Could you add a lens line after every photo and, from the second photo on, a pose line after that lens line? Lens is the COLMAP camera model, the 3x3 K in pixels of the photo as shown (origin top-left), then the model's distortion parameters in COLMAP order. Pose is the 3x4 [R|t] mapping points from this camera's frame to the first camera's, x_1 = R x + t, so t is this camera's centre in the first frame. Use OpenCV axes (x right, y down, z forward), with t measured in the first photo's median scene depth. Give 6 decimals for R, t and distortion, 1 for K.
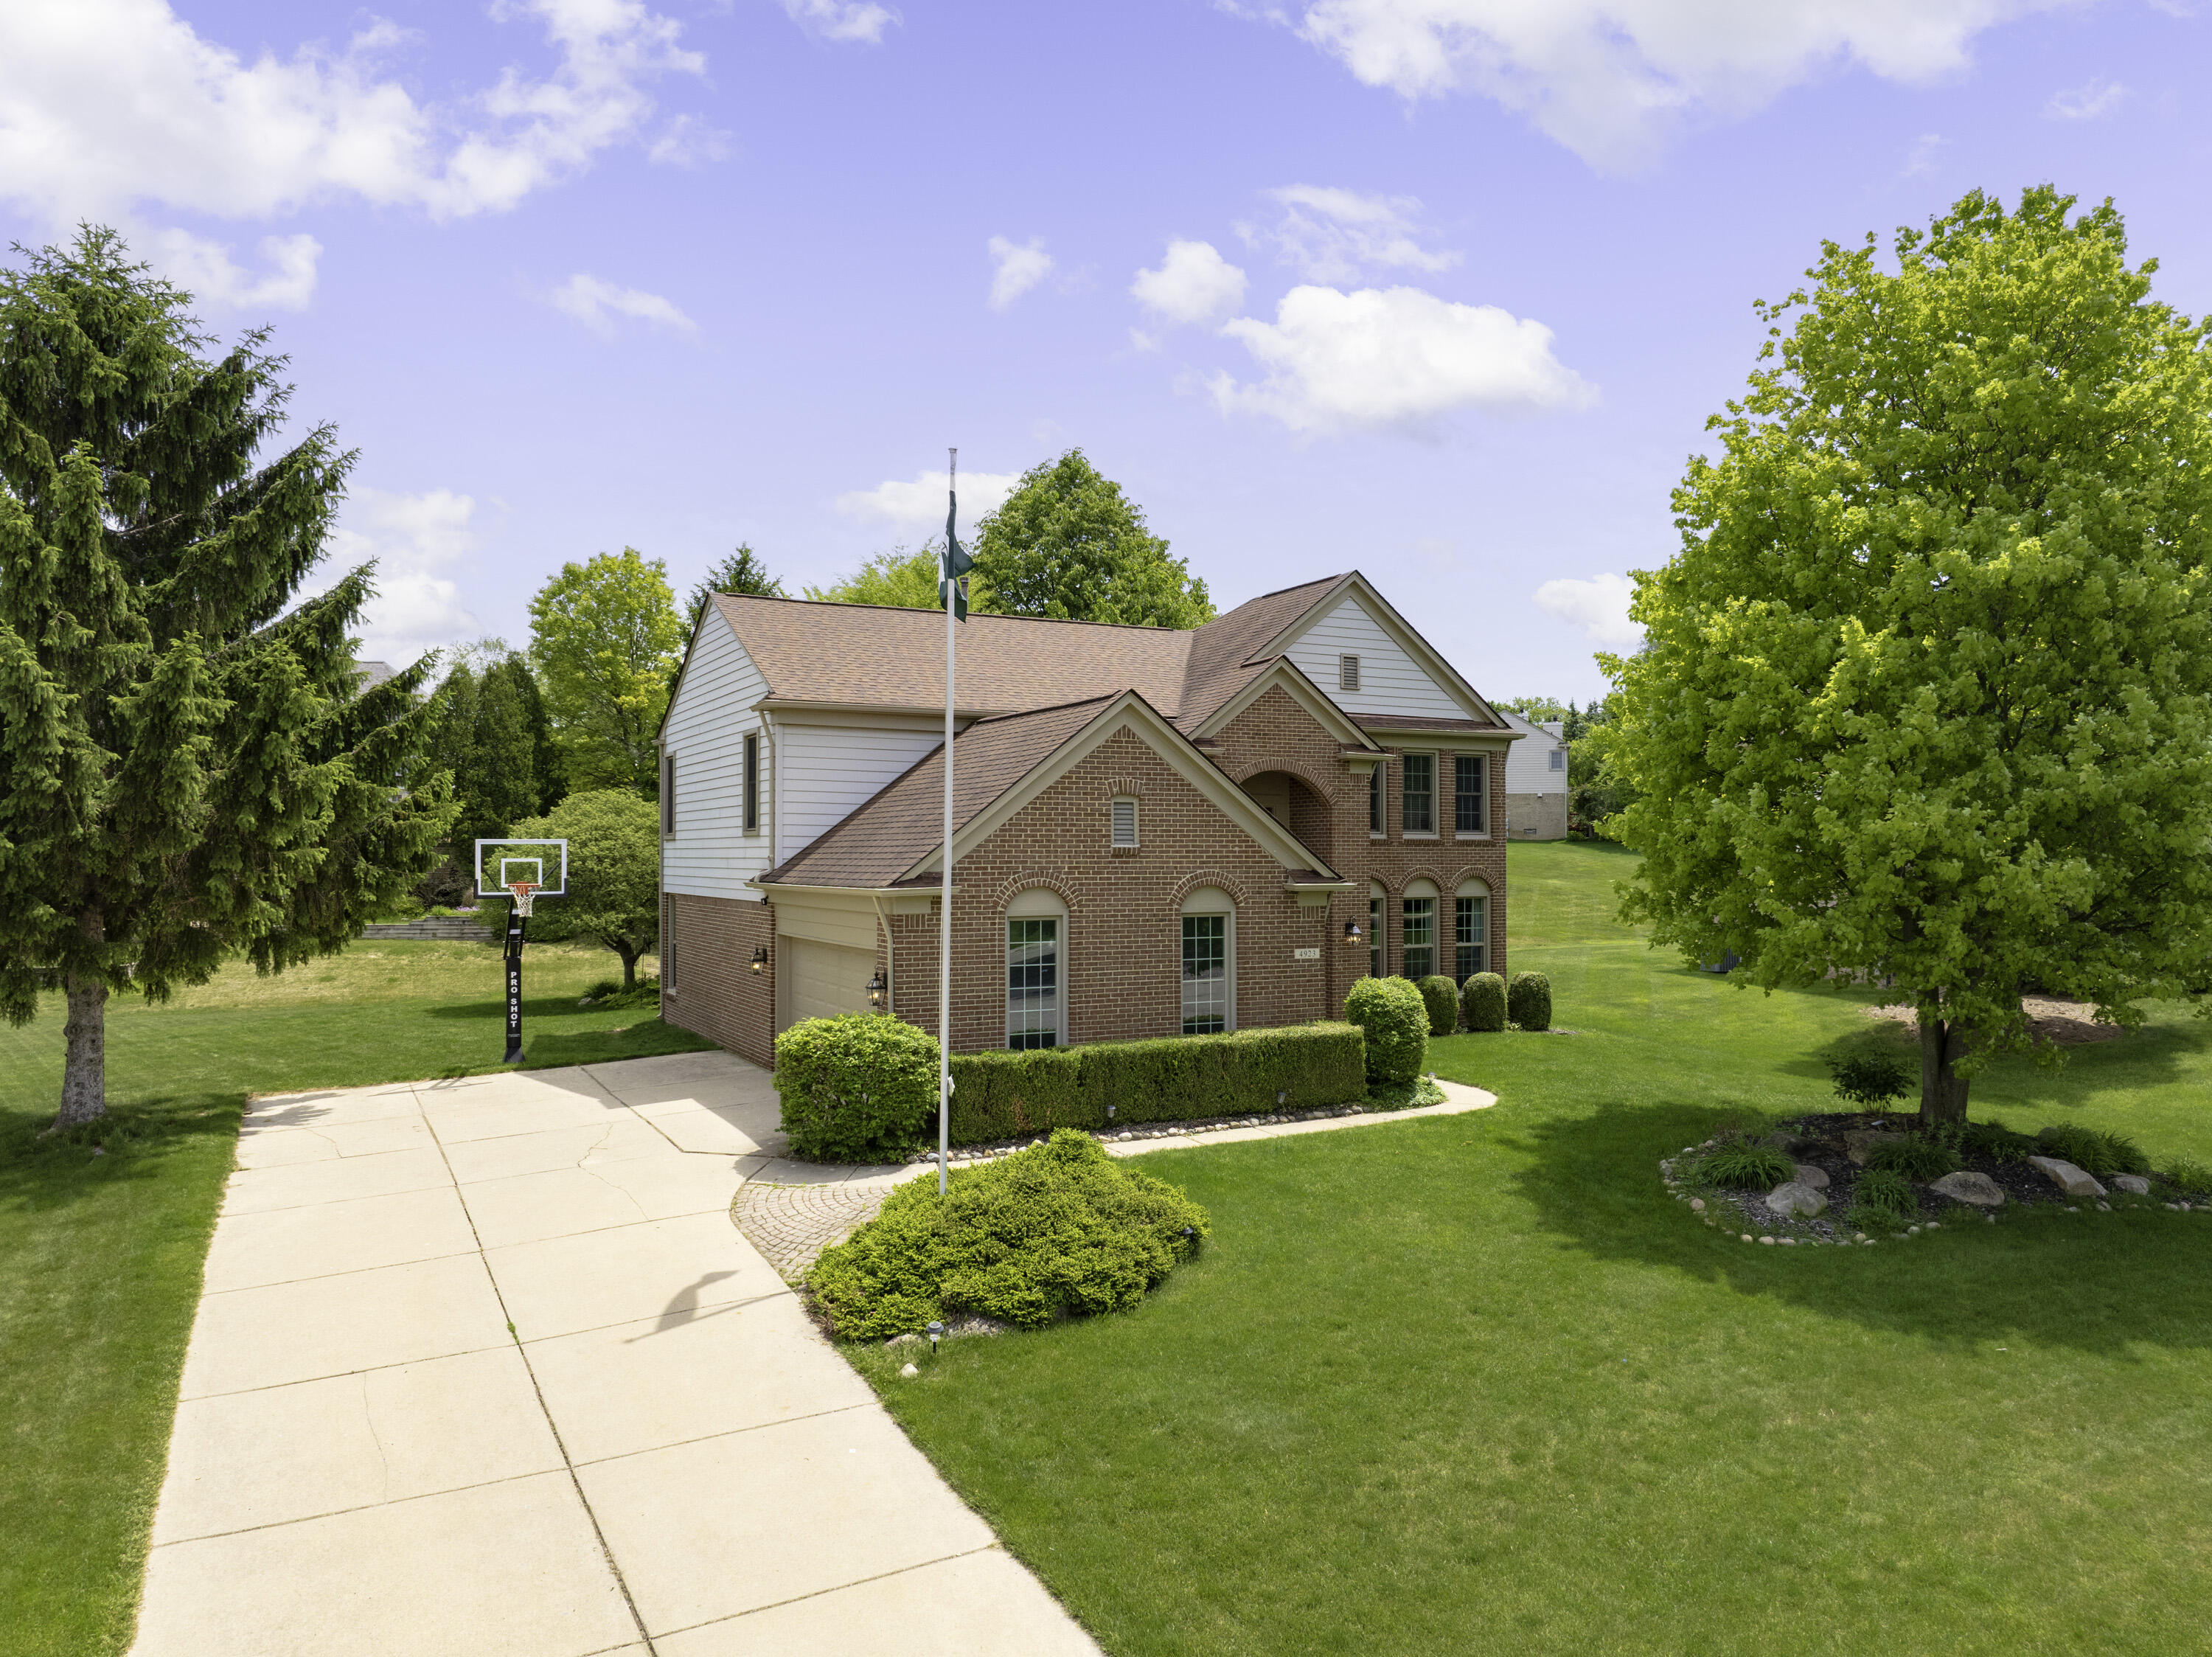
lens RADIAL K [[1551.3, 0, 1106.0], [0, 1551.3, 828.5], [0, 0, 1]] dist [-0.041029, 0.001670]
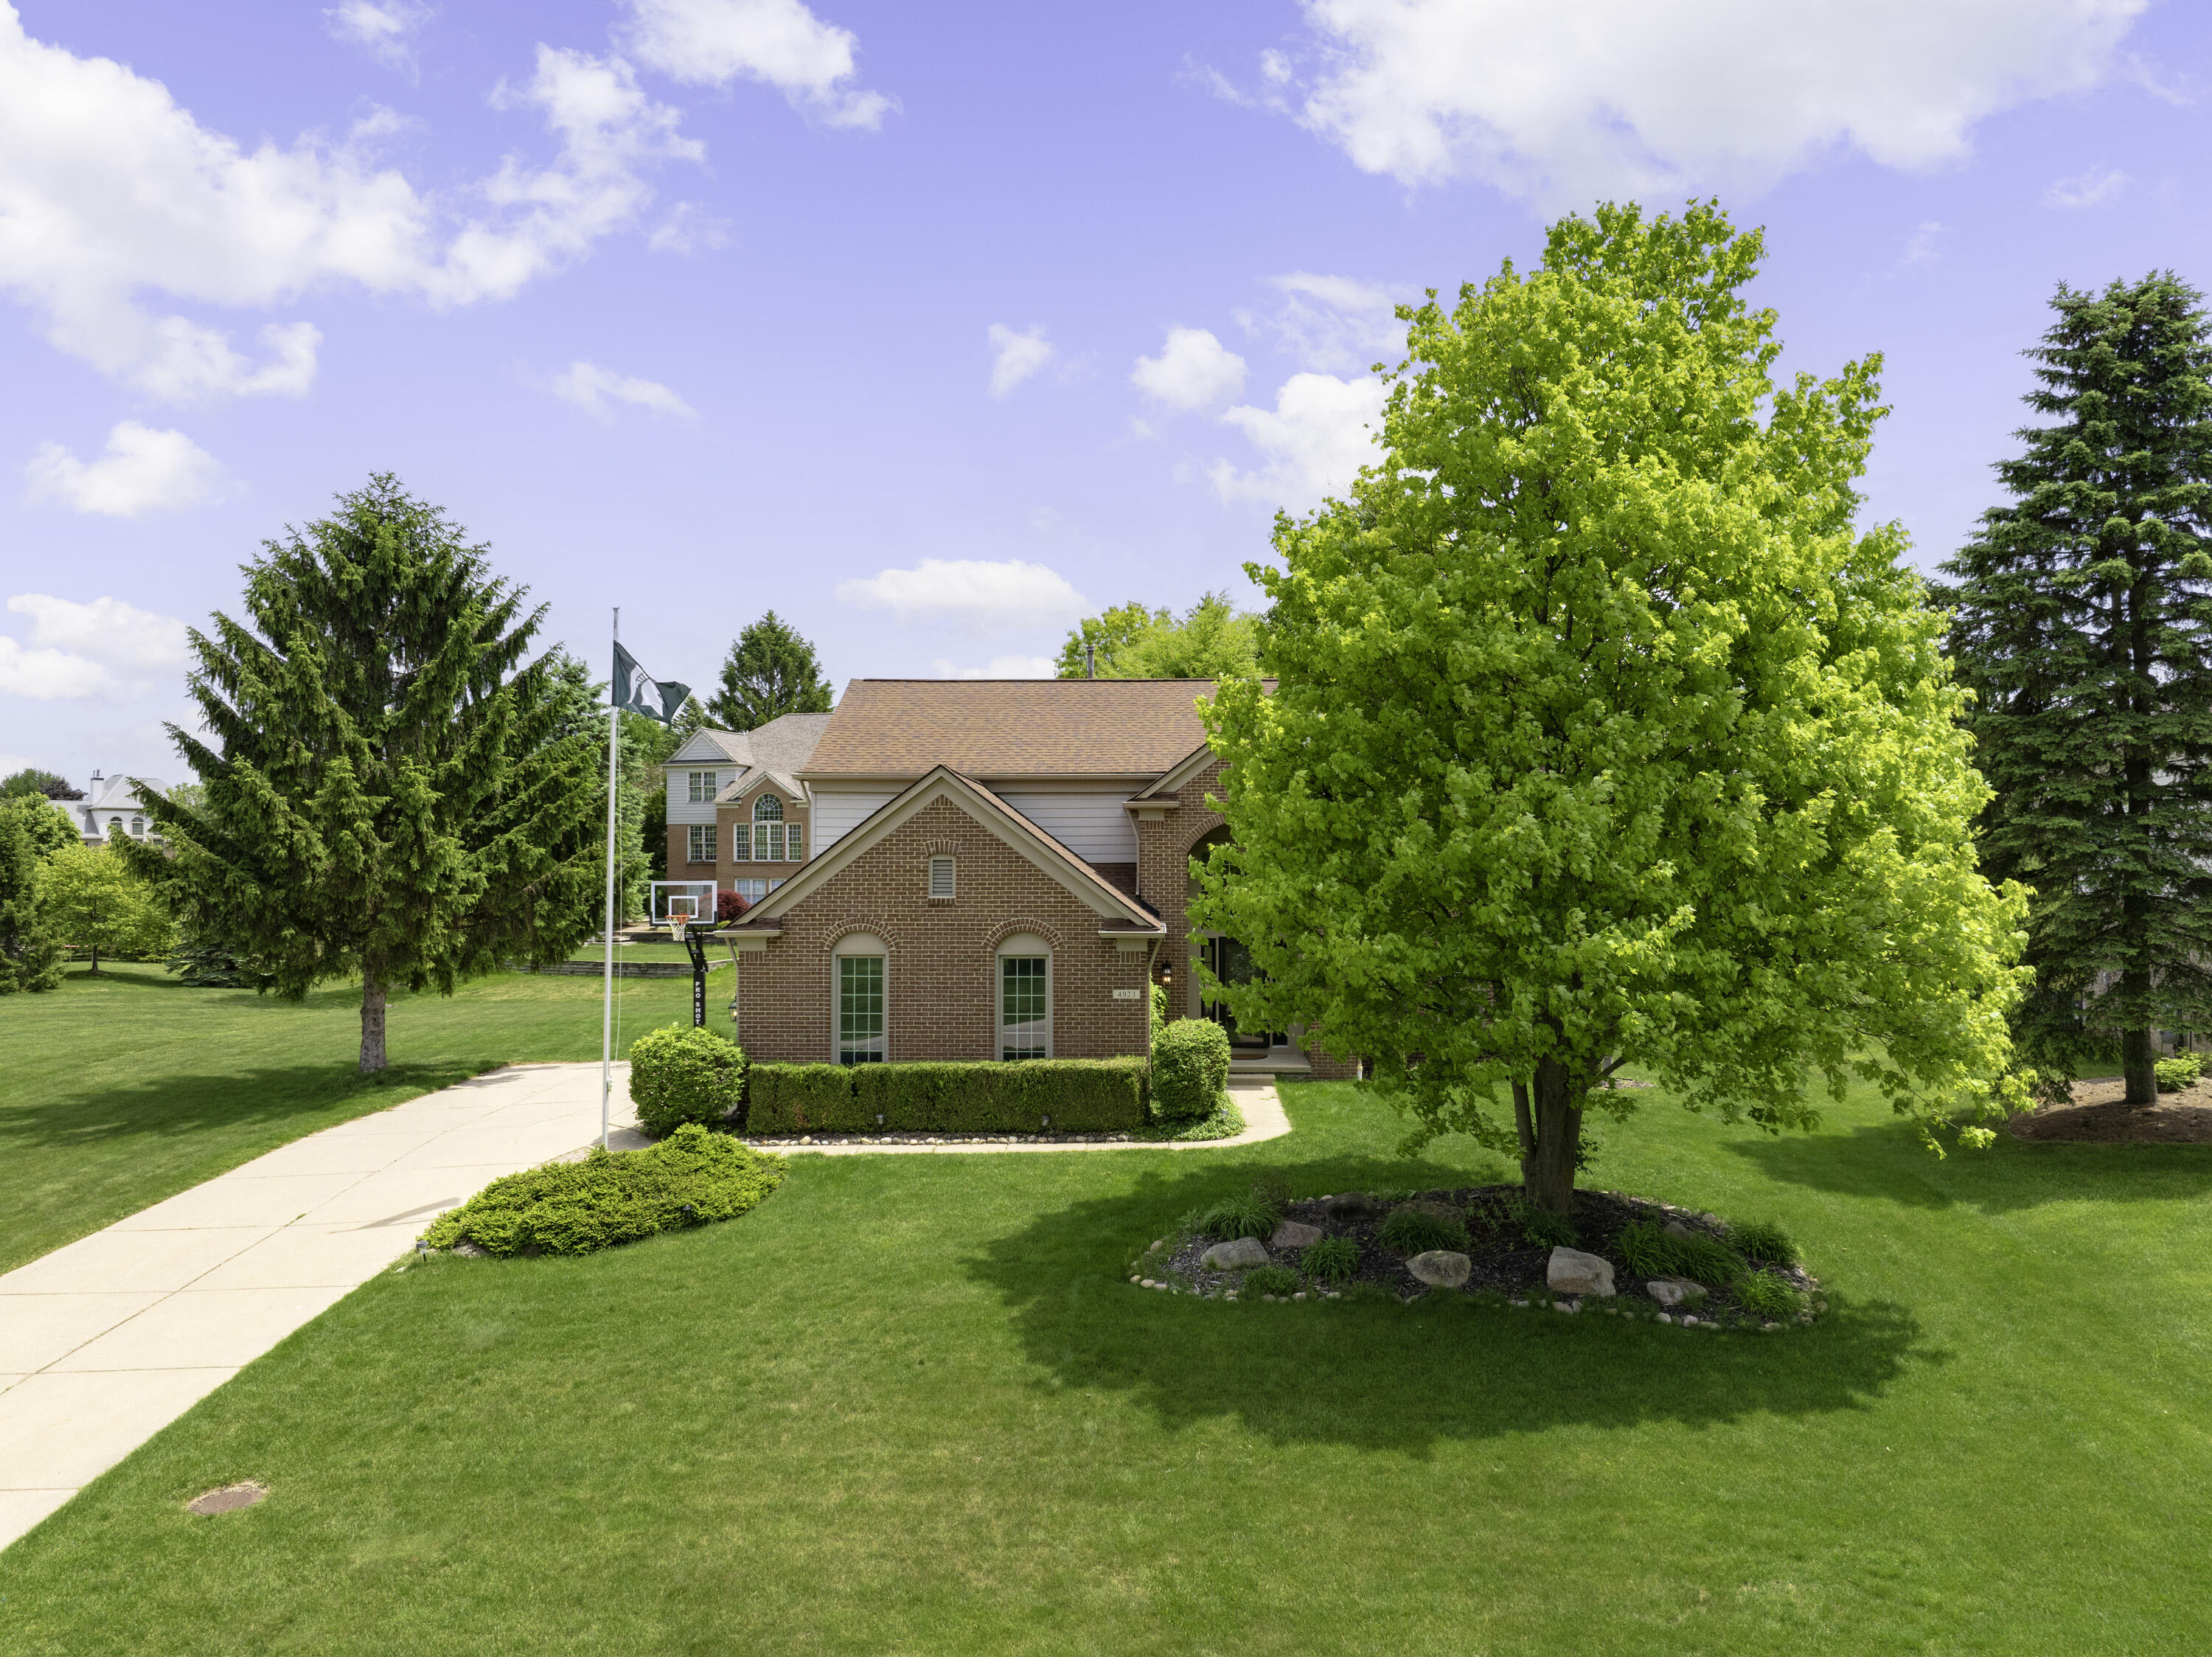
lens RADIAL K [[1551.3, 0, 1106.0], [0, 1551.3, 828.5], [0, 0, 1]] dist [-0.041029, 0.001670]
pose [[0.873039, -0.009343, -0.487561, 0.714982], [0.008280, 0.999956, -0.004335, -0.035752], [0.487580, -0.000252, 0.873078, 0.029630]]
